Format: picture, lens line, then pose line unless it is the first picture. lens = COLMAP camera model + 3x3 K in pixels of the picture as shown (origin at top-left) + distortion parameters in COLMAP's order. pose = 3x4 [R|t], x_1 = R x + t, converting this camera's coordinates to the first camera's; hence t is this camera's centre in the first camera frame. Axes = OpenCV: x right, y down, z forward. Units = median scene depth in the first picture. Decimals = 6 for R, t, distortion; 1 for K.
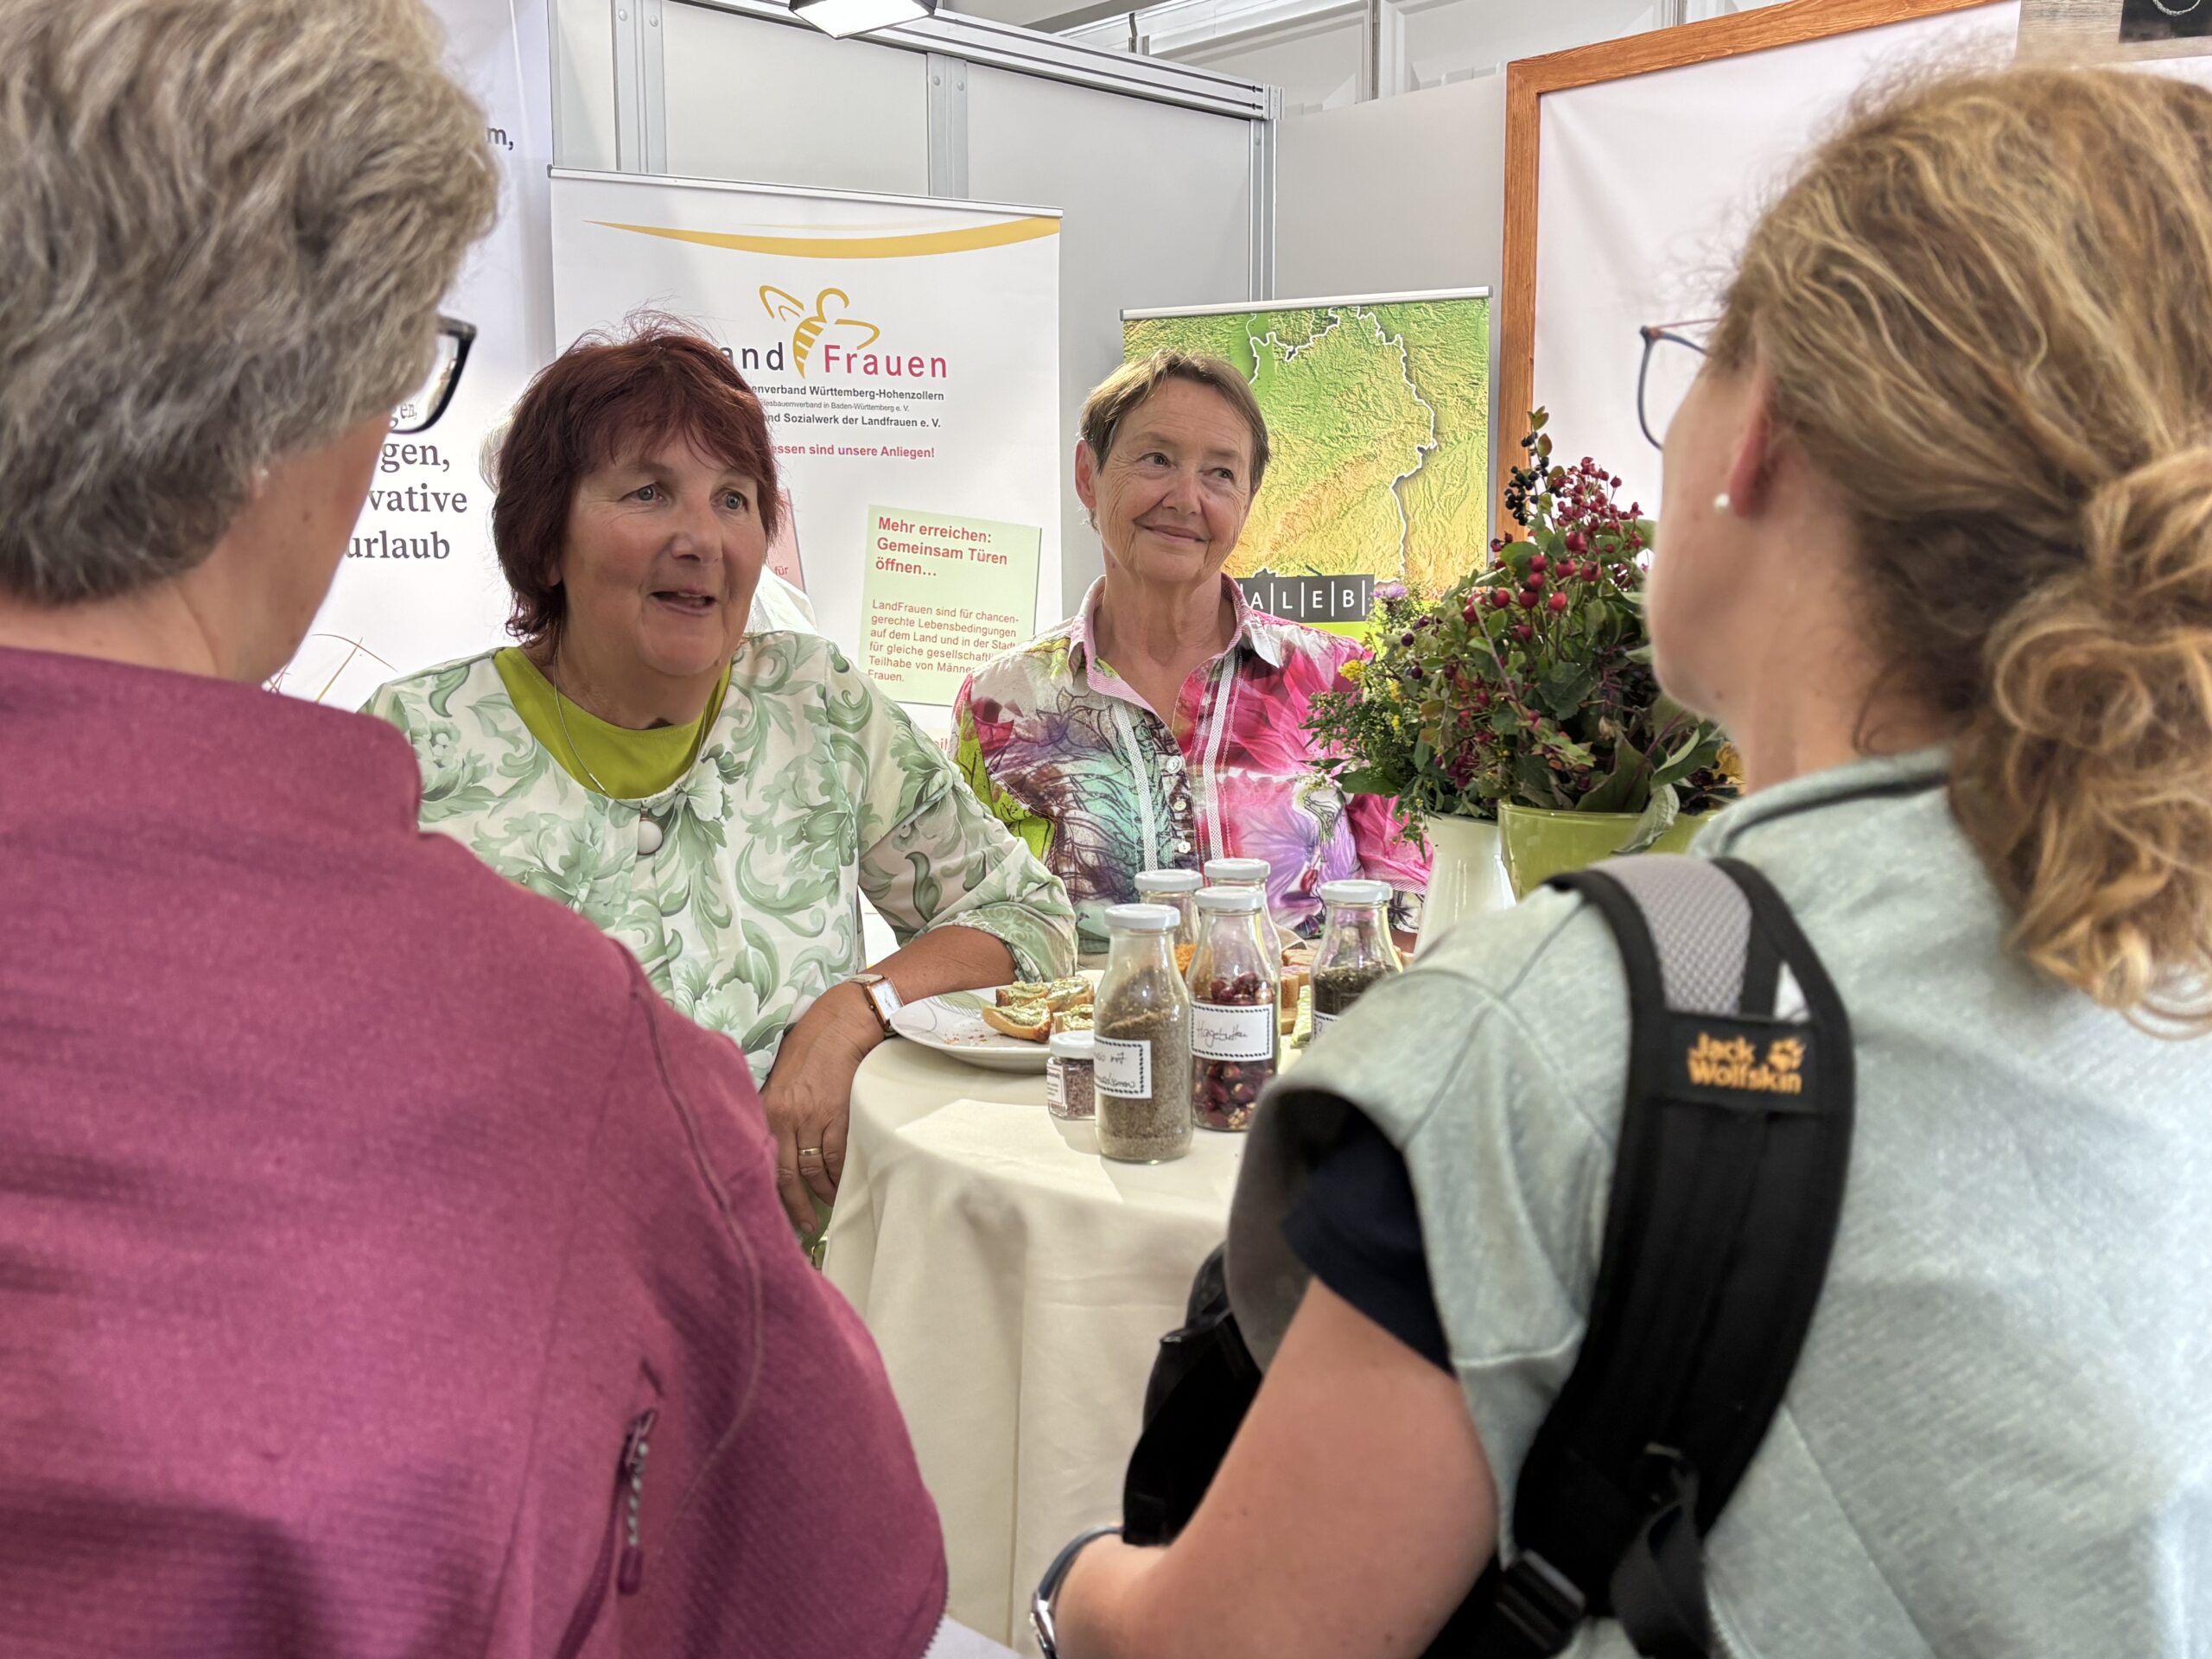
lens RADIAL K [[2132.3, 0, 1047.2], [0, 2132.3, 815.9], [0, 0, 1]] dist [0.090416, 0.000000]
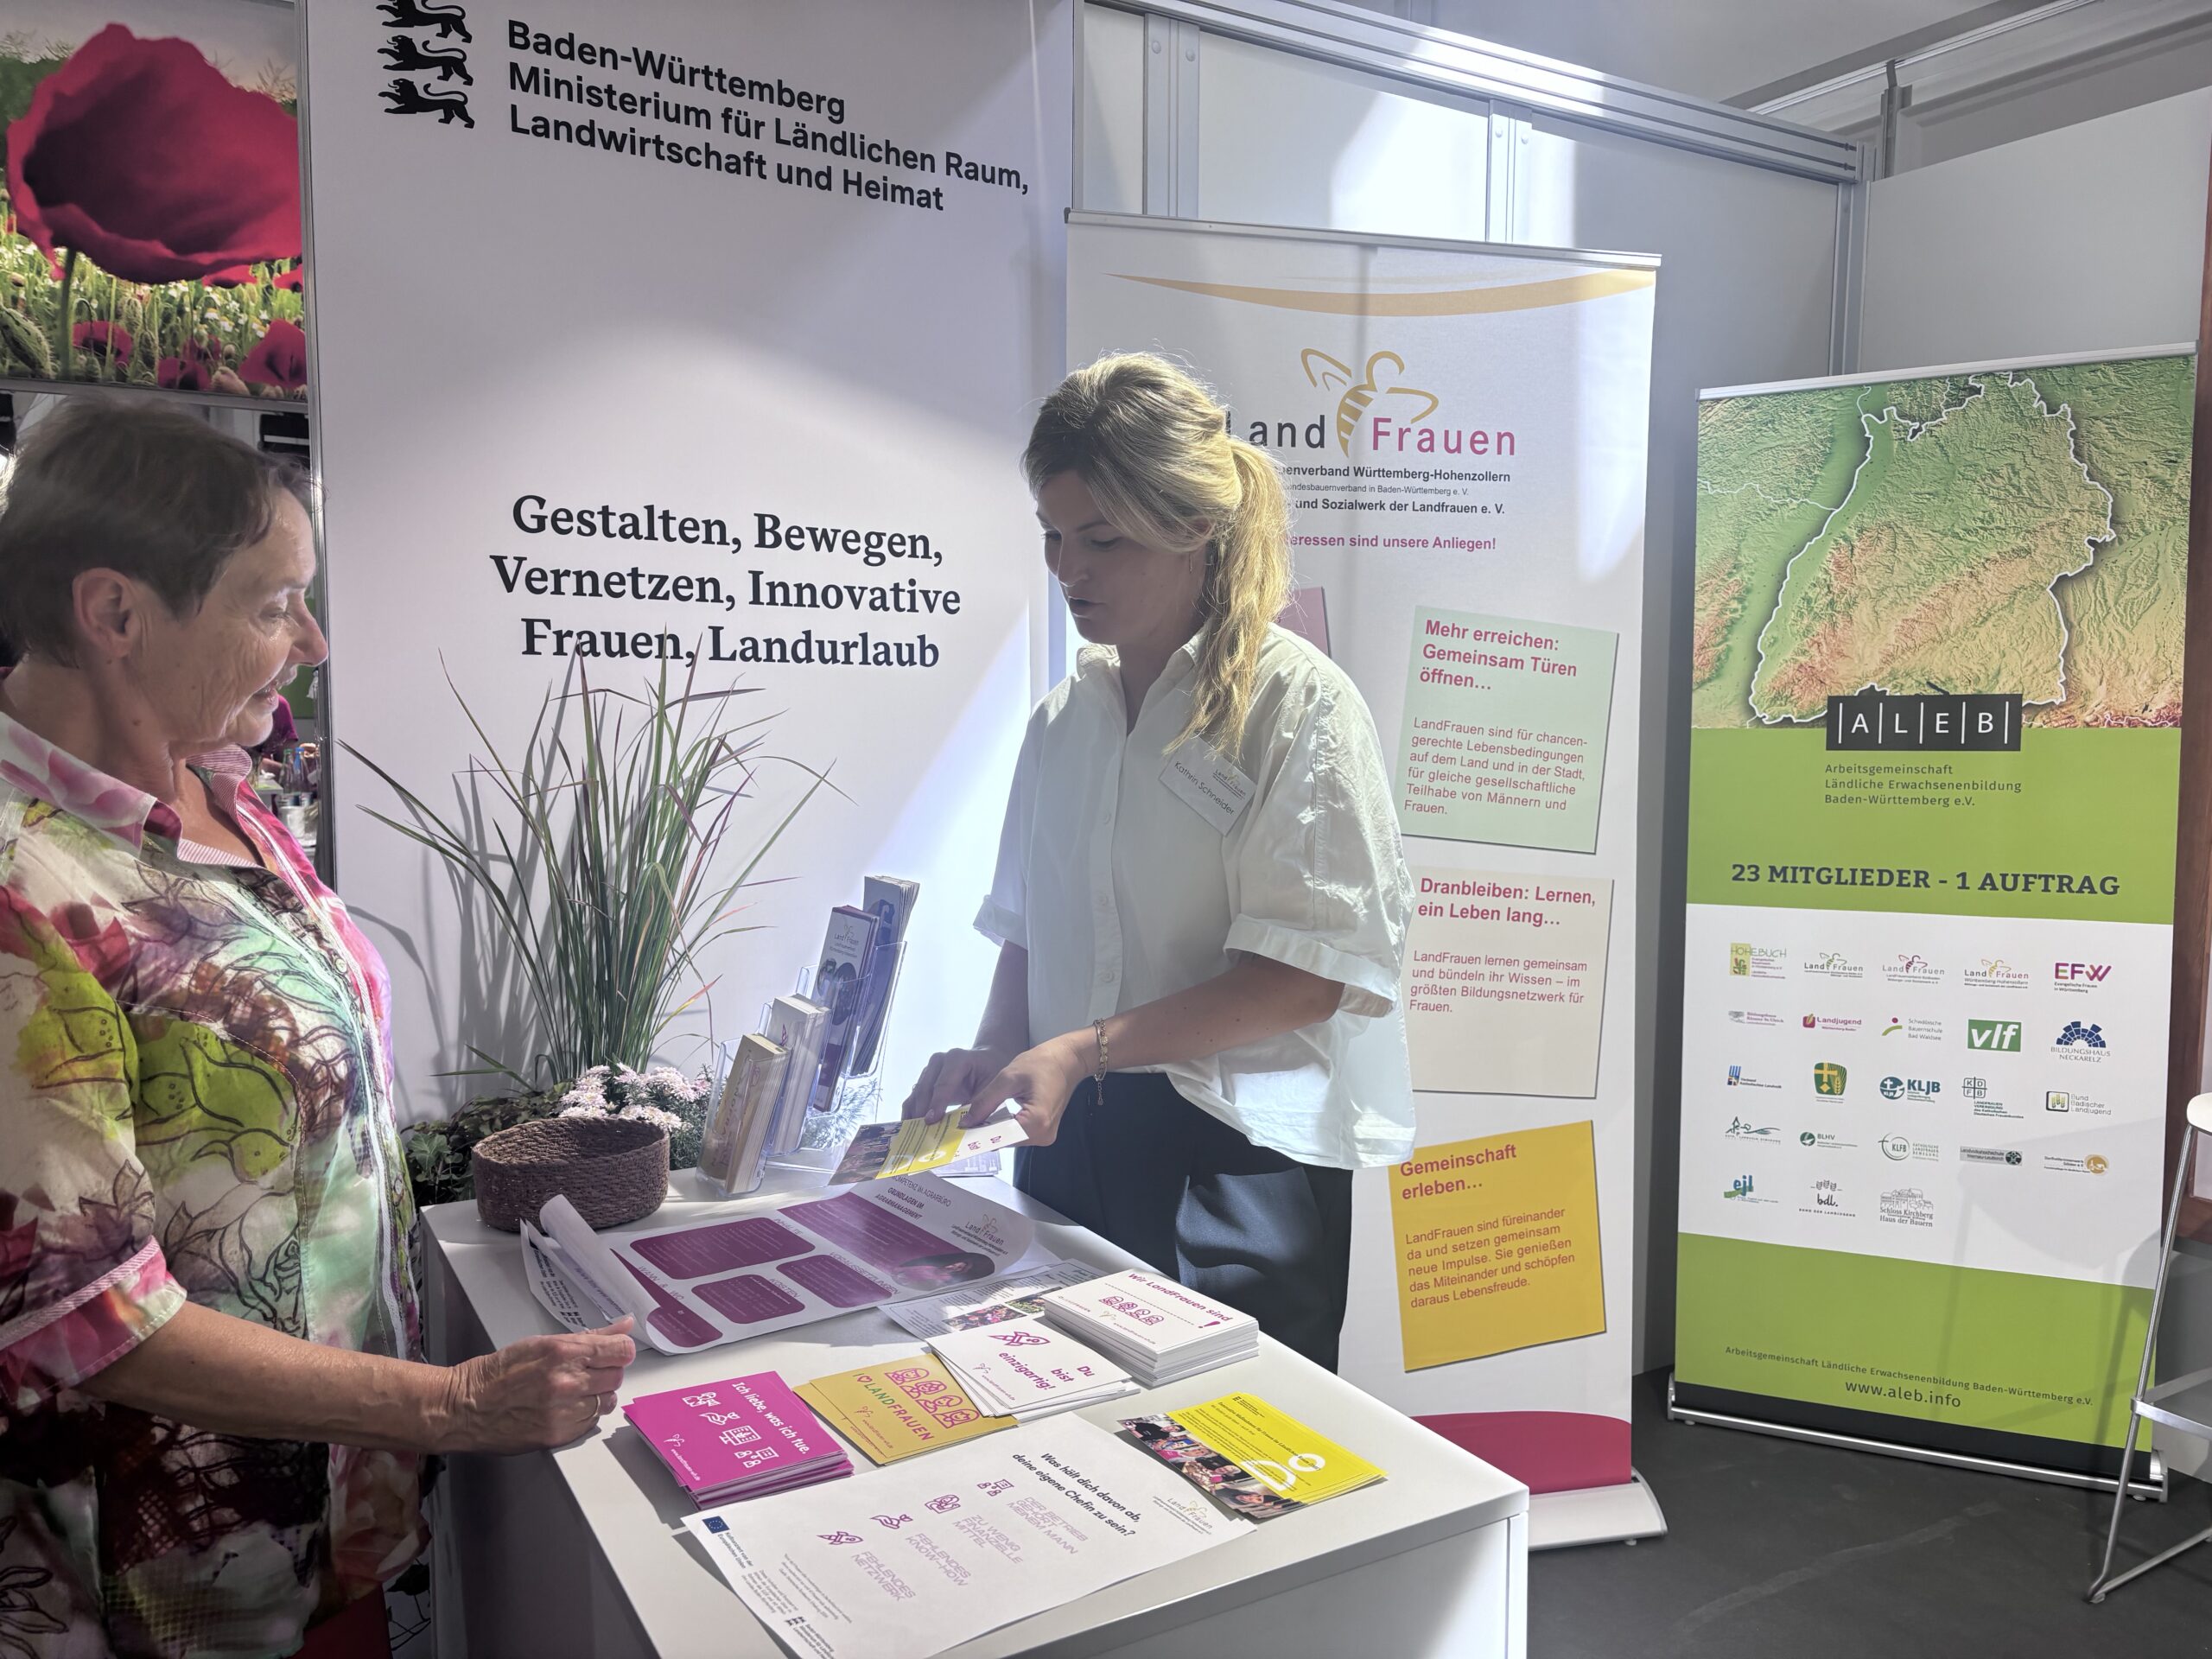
lens RADIAL K [[1694.5, 0, 1051.0], [0, 1694.5, 819.3], [0, 0, 1]] dist [0.046161, -0.010888]
pose [[0.974018, 0.030077, -0.224463, -0.069267], [-0.037675, 0.998850, -0.029643, -0.035048], [0.223314, 0.037330, 0.974032, 0.309667]]
